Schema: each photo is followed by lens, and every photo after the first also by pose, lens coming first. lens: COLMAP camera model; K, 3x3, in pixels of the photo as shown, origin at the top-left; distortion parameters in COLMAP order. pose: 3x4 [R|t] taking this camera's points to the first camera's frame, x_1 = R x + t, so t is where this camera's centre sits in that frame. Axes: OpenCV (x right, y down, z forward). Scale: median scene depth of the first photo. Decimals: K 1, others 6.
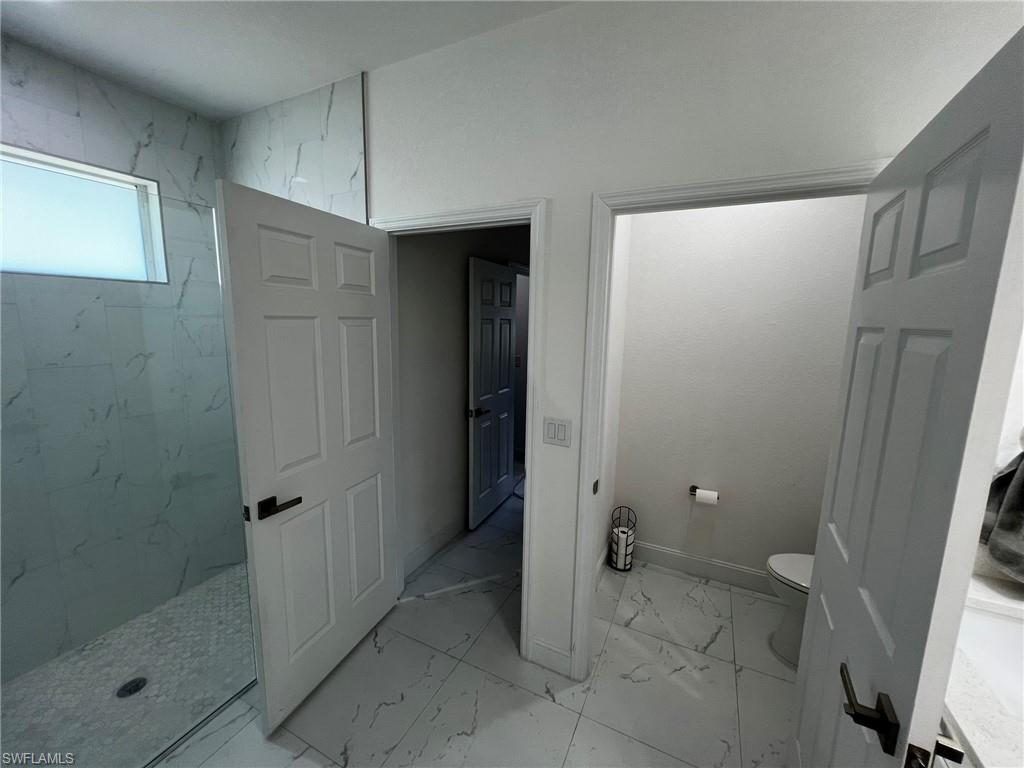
lens RADIAL K [[405.7, 0, 512.0], [0, 405.7, 384.0], [0, 0, 1]] dist [0.000233, -0.000178]
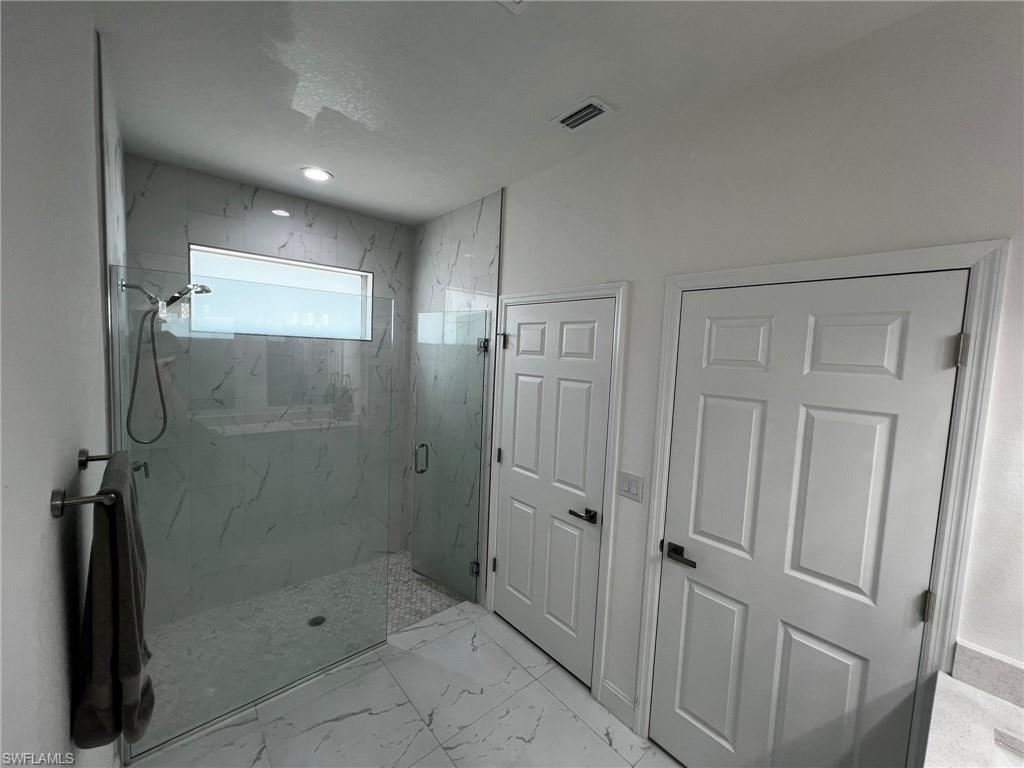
lens RADIAL K [[405.7, 0, 512.0], [0, 405.7, 384.0], [0, 0, 1]] dist [0.000233, -0.000178]
pose [[0.921660, 0.053384, -0.384310, 0.190977], [-0.086772, 0.993762, -0.070056, -0.044235], [0.378172, 0.097915, 0.920542, -0.133070]]
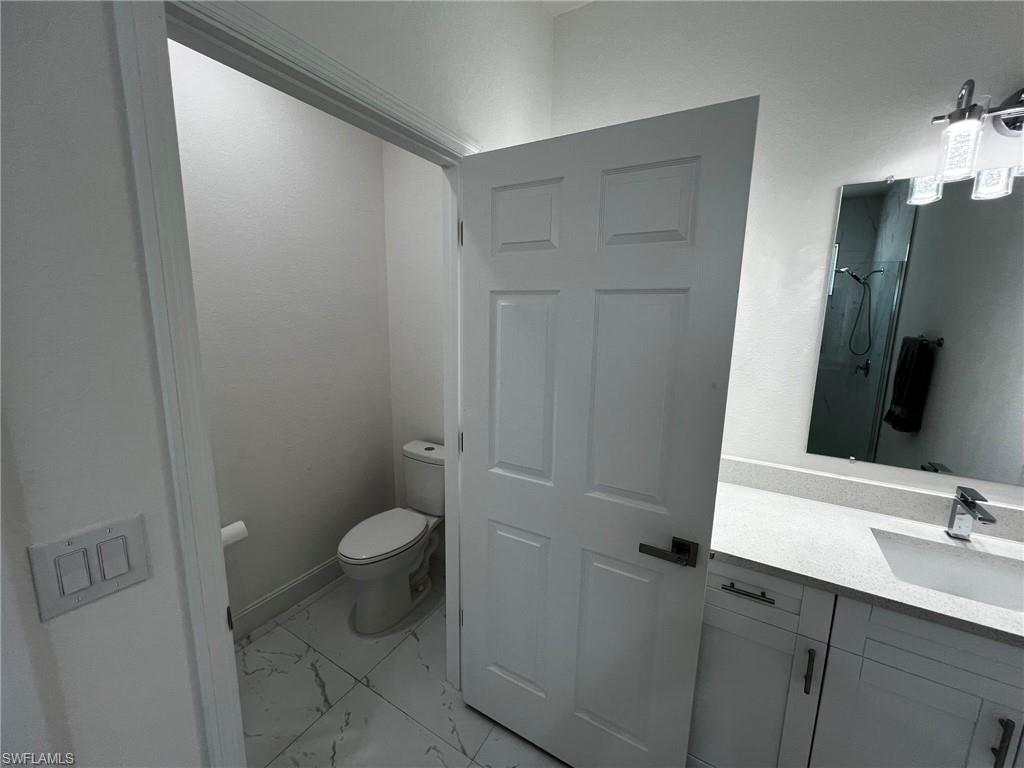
lens RADIAL K [[406.7, 0, 512.0], [0, 406.7, 384.0], [0, 0, 1]] dist [-0.001633, -0.000085]
pose [[0.086995, -0.189468, 0.978025, -0.159456], [0.140772, 0.974234, 0.176212, -0.046567], [-0.986212, 0.122350, 0.111425, 0.490304]]
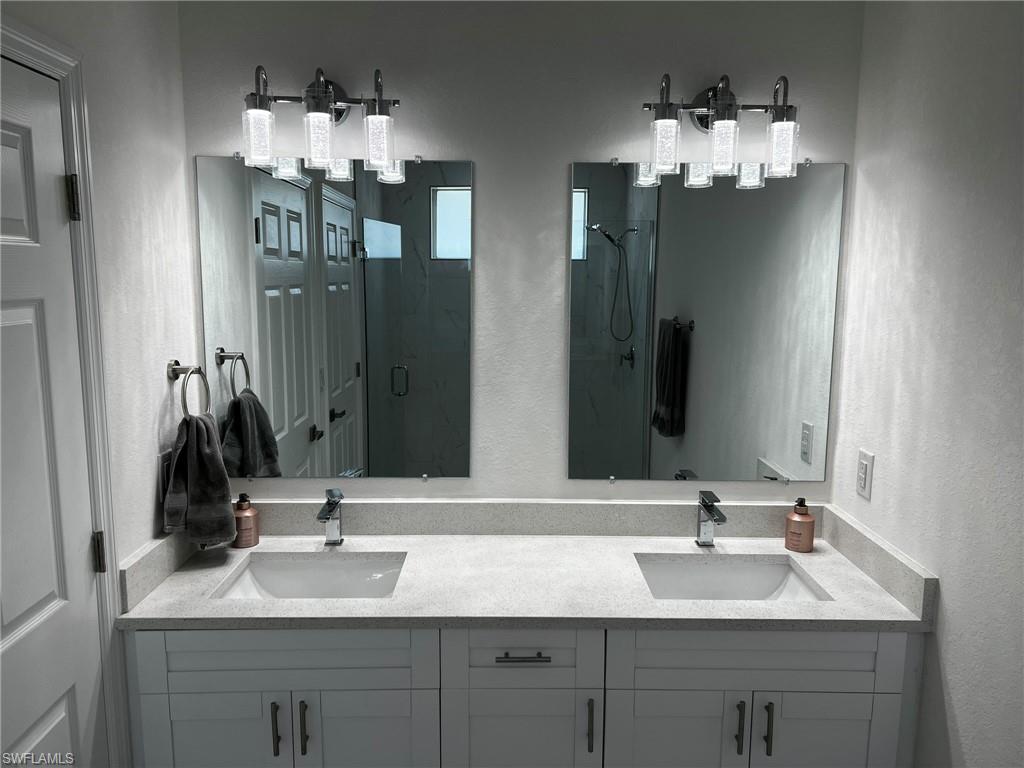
lens RADIAL K [[777.0, 0, 512.3], [0, 777.0, 383.6], [0, 0, 1]] dist [0.008059, 0.001669]
pose [[-0.447861, -0.152437, 0.881013, -0.365523], [0.120830, 0.966001, 0.228565, -0.128771], [-0.885901, 0.208818, -0.414215, 0.580663]]
